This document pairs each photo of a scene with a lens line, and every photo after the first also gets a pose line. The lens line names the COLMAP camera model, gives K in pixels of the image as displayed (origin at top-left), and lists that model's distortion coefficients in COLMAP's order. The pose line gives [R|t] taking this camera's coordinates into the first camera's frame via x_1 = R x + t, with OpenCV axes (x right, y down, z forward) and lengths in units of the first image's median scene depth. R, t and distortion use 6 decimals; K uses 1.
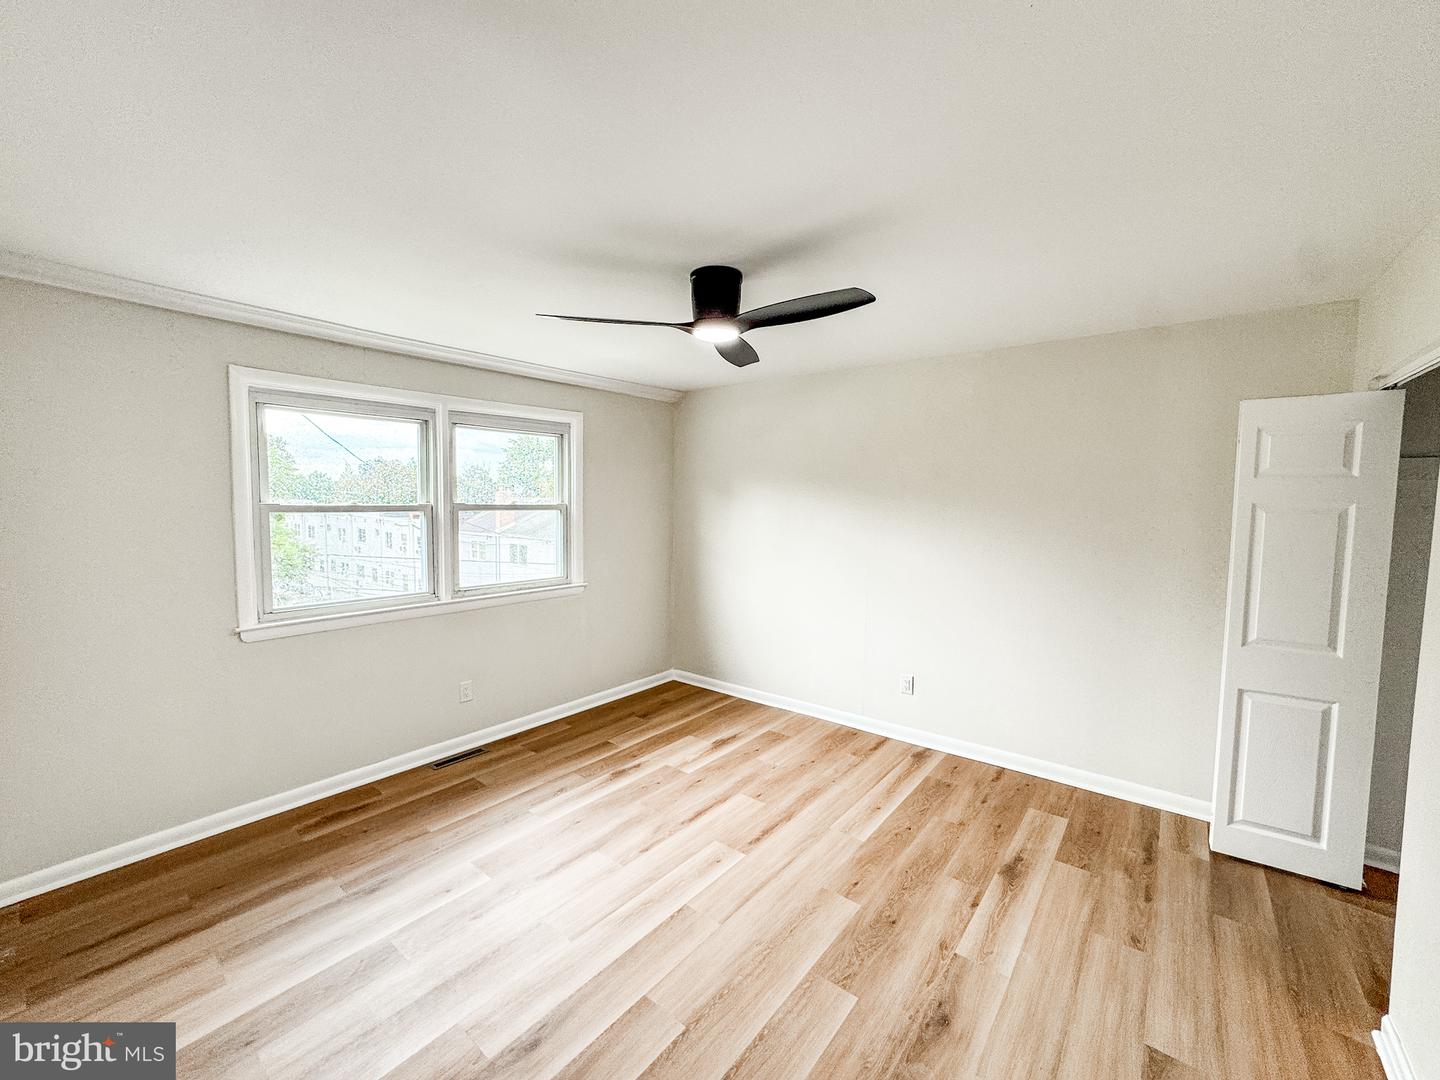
lens RADIAL K [[583.1, 0, 721.7], [0, 583.1, 537.2], [0, 0, 1]] dist [-0.000635, 0.000013]
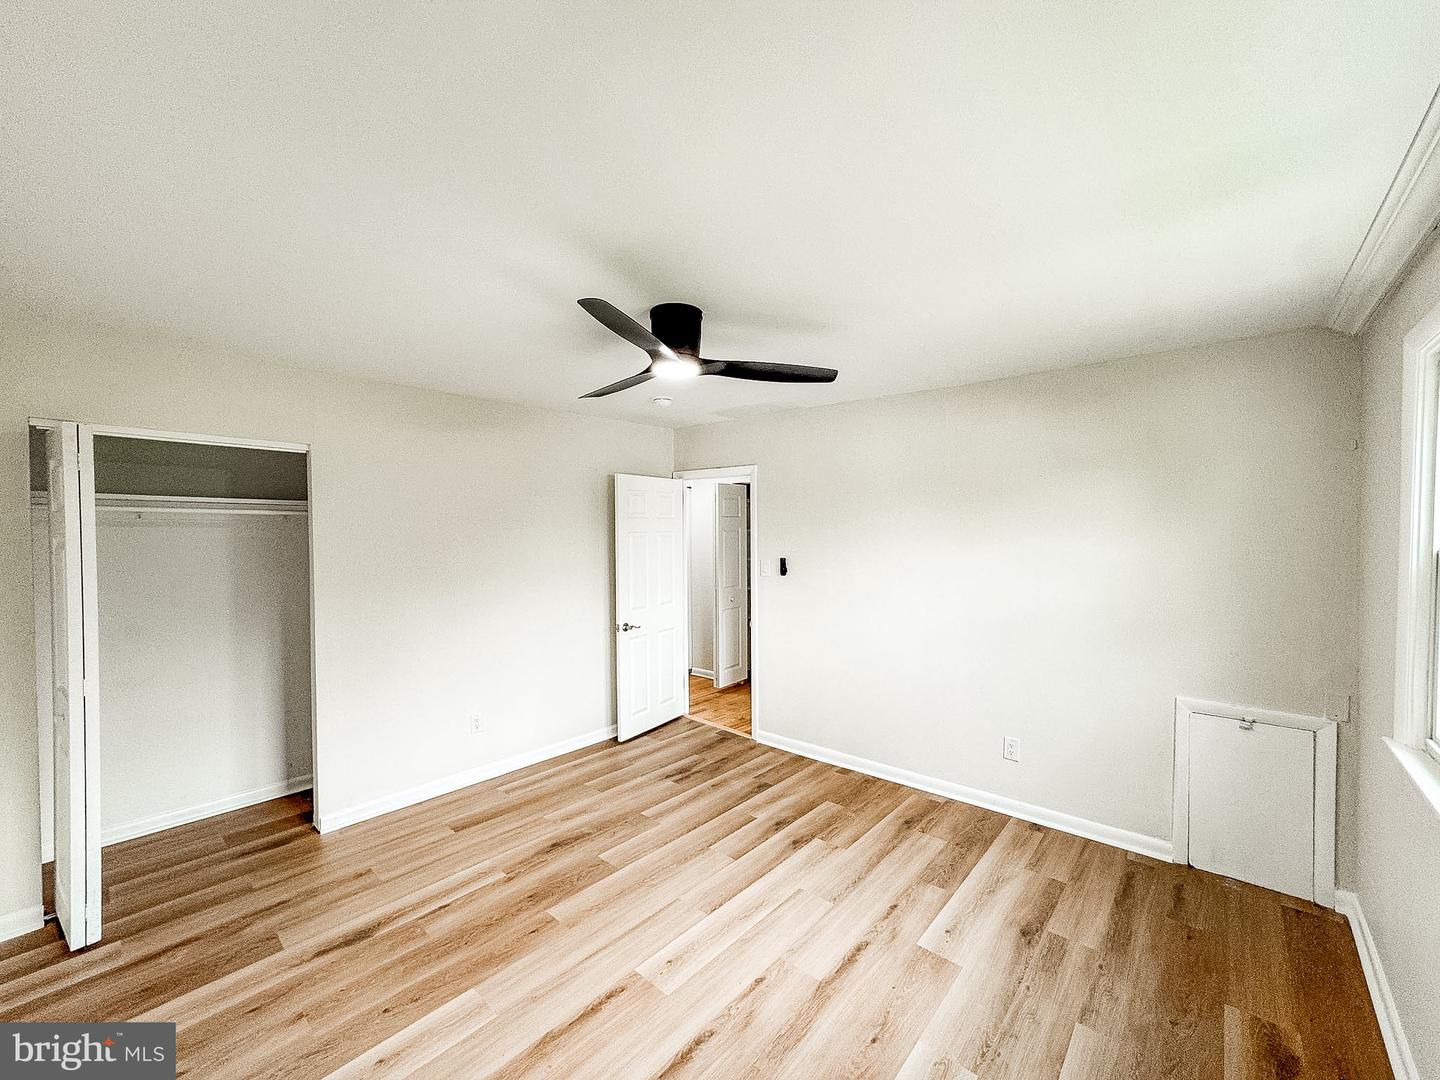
lens RADIAL K [[580.2, 0, 716.8], [0, 580.2, 538.3], [0, 0, 1]] dist [0.001369, 0.000333]
pose [[-0.998645, -0.004174, 0.051877, -0.123149], [0.000204, 0.996458, 0.084096, -0.139648], [-0.052044, 0.083993, -0.995106, 1.912823]]
